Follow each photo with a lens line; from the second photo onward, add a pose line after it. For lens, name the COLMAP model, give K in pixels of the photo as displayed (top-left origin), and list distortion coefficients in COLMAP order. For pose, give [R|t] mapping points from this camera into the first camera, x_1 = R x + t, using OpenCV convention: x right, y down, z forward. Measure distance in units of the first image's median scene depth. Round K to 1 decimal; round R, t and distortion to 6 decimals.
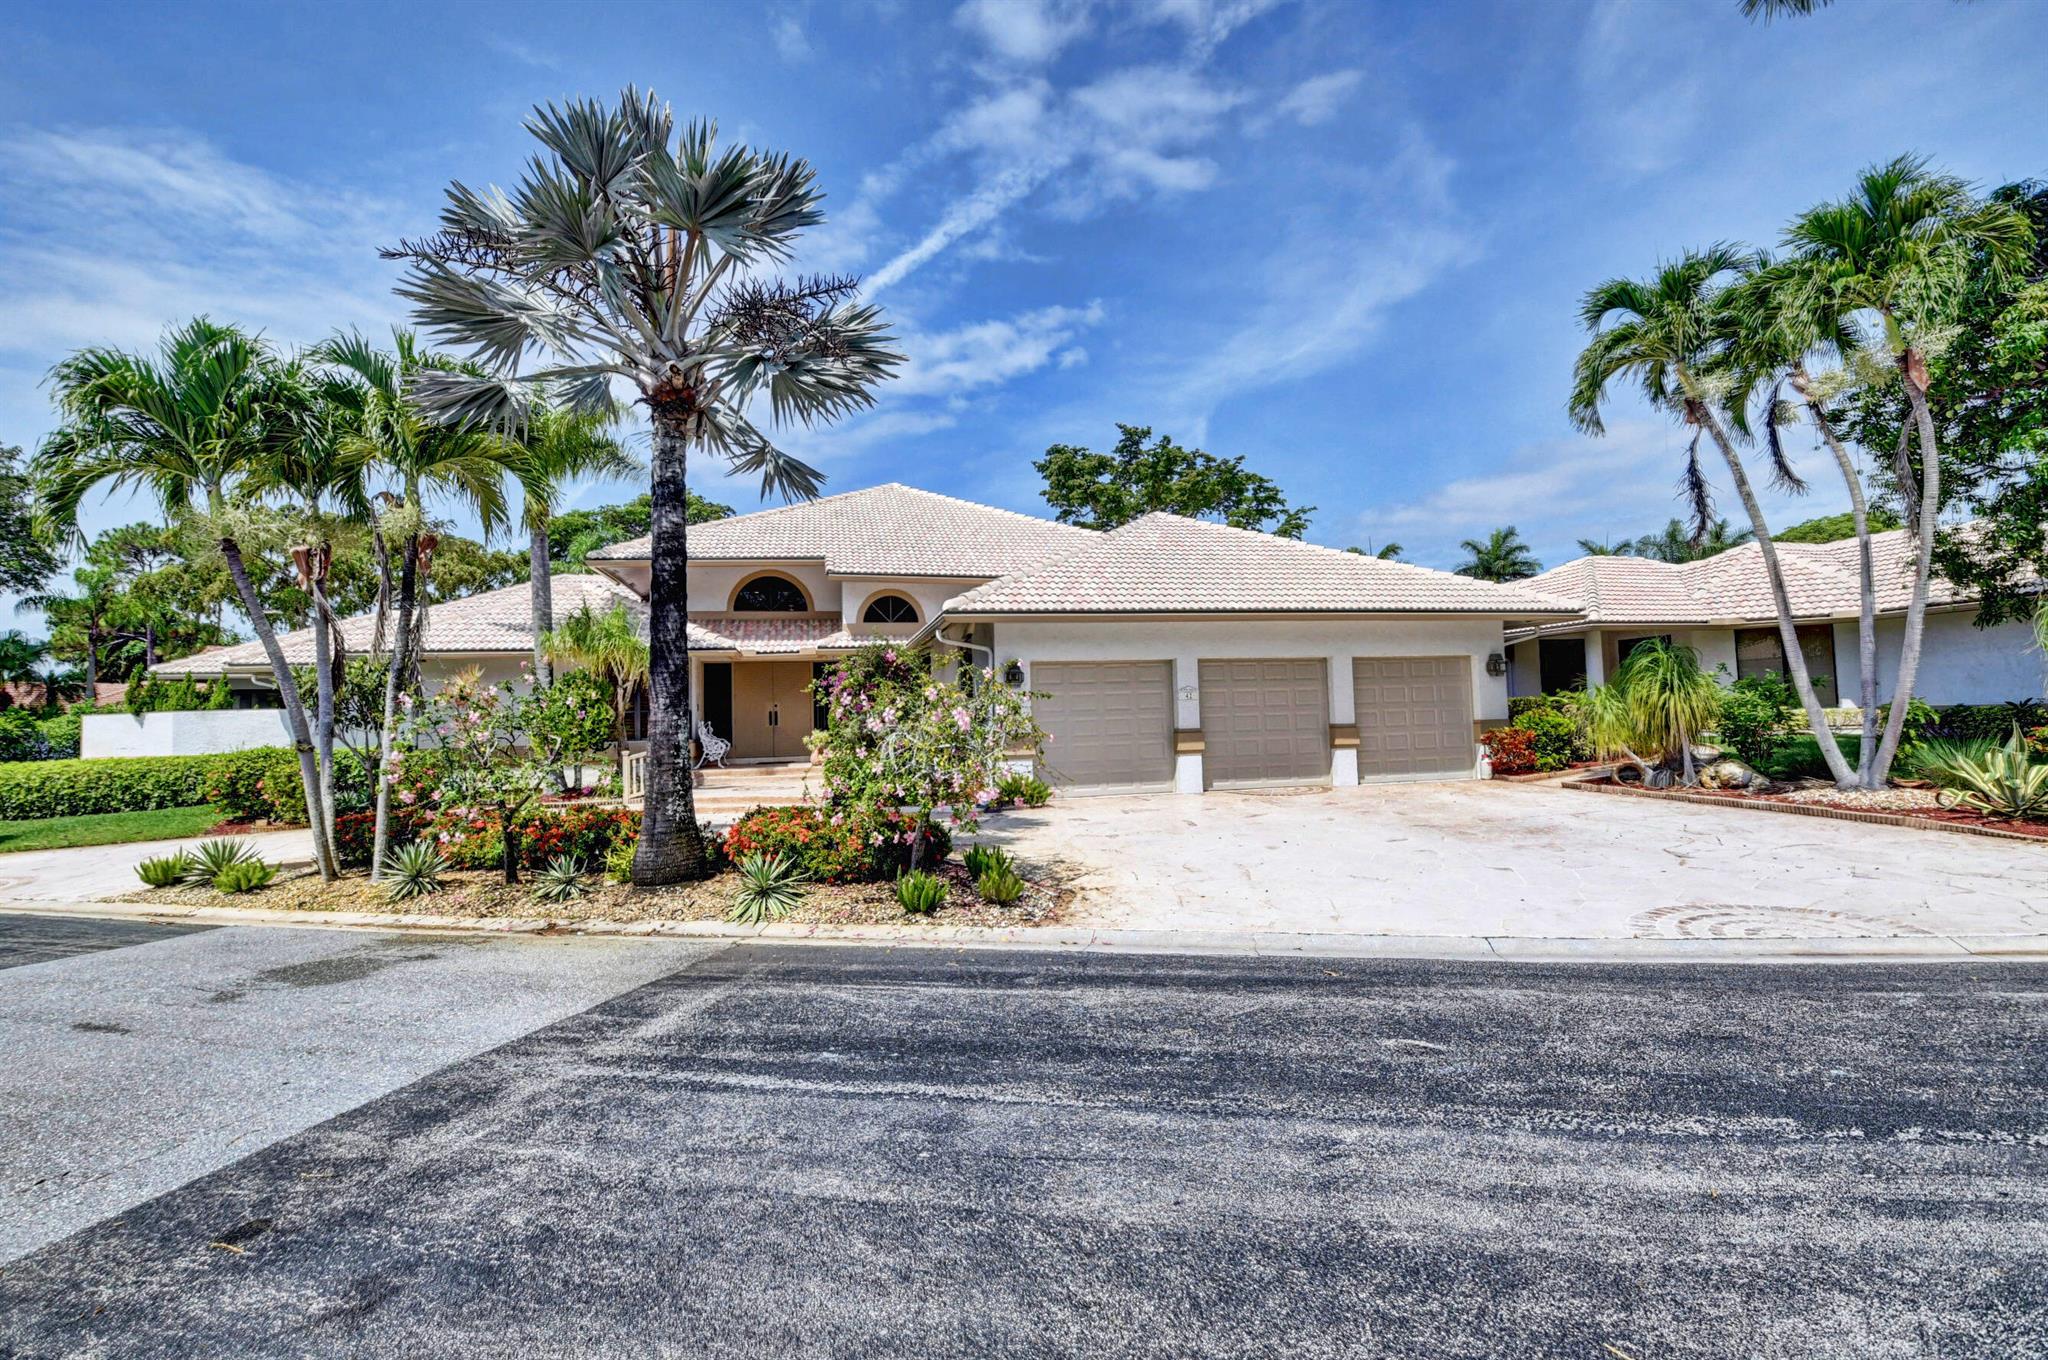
lens RADIAL K [[910.9, 0, 1029.1], [0, 910.9, 643.9], [0, 0, 1]] dist [-0.012155, -0.006824]
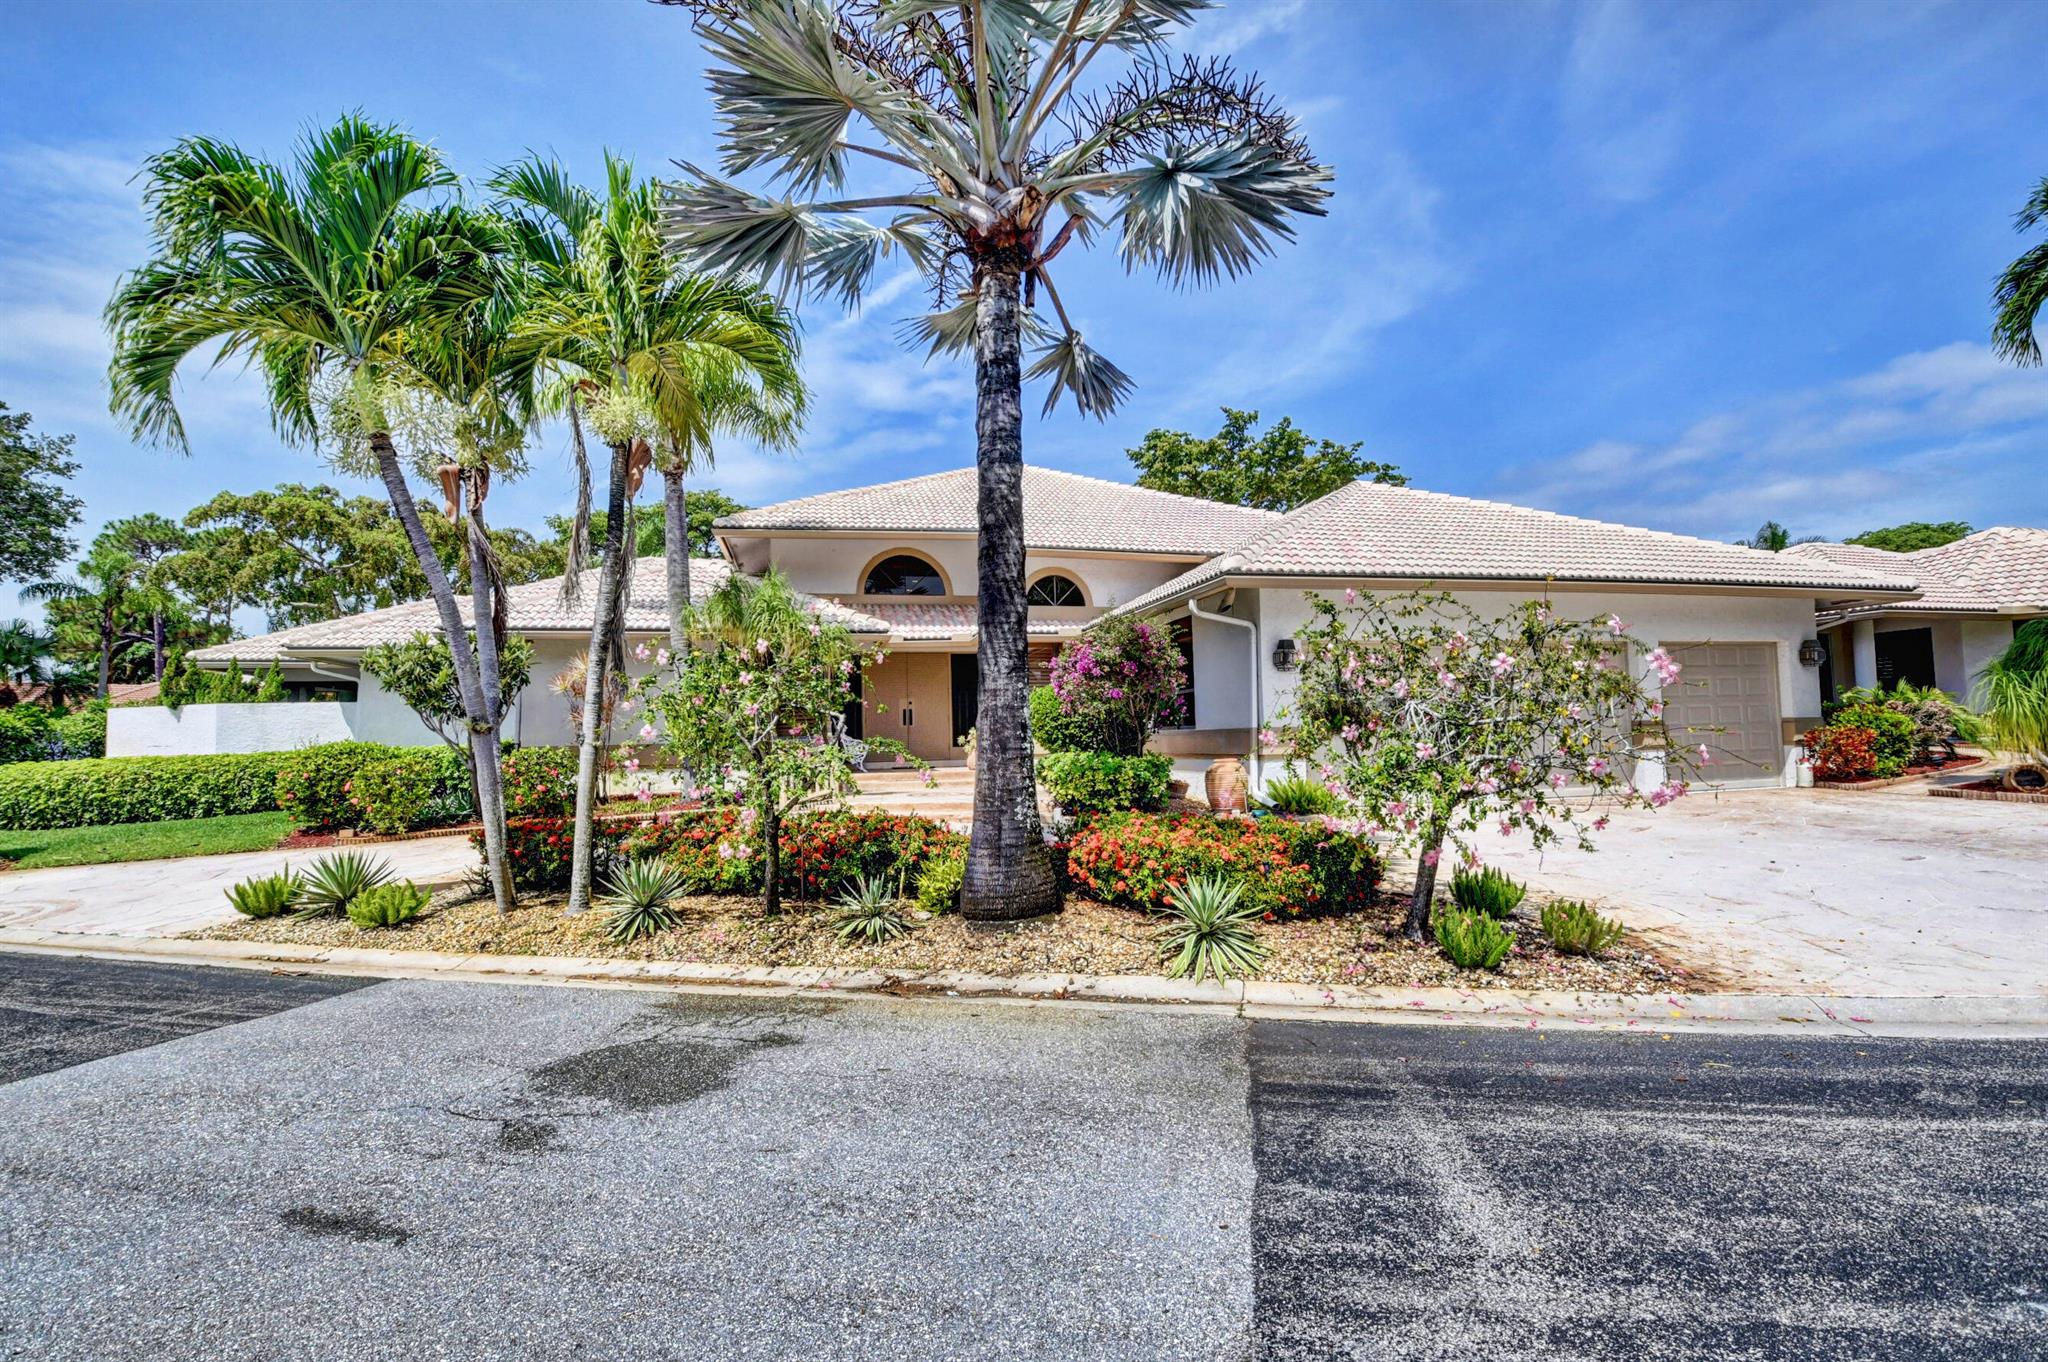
lens RADIAL K [[862.4, 0, 958.1], [0, 862.4, 673.8], [0, 0, 1]] dist [0.001497, -0.013551]
pose [[0.999982, 0.005944, -0.000565, -0.268660], [-0.005942, 0.999976, 0.003451, 0.043060], [0.000586, -0.003447, 0.999994, 0.196354]]
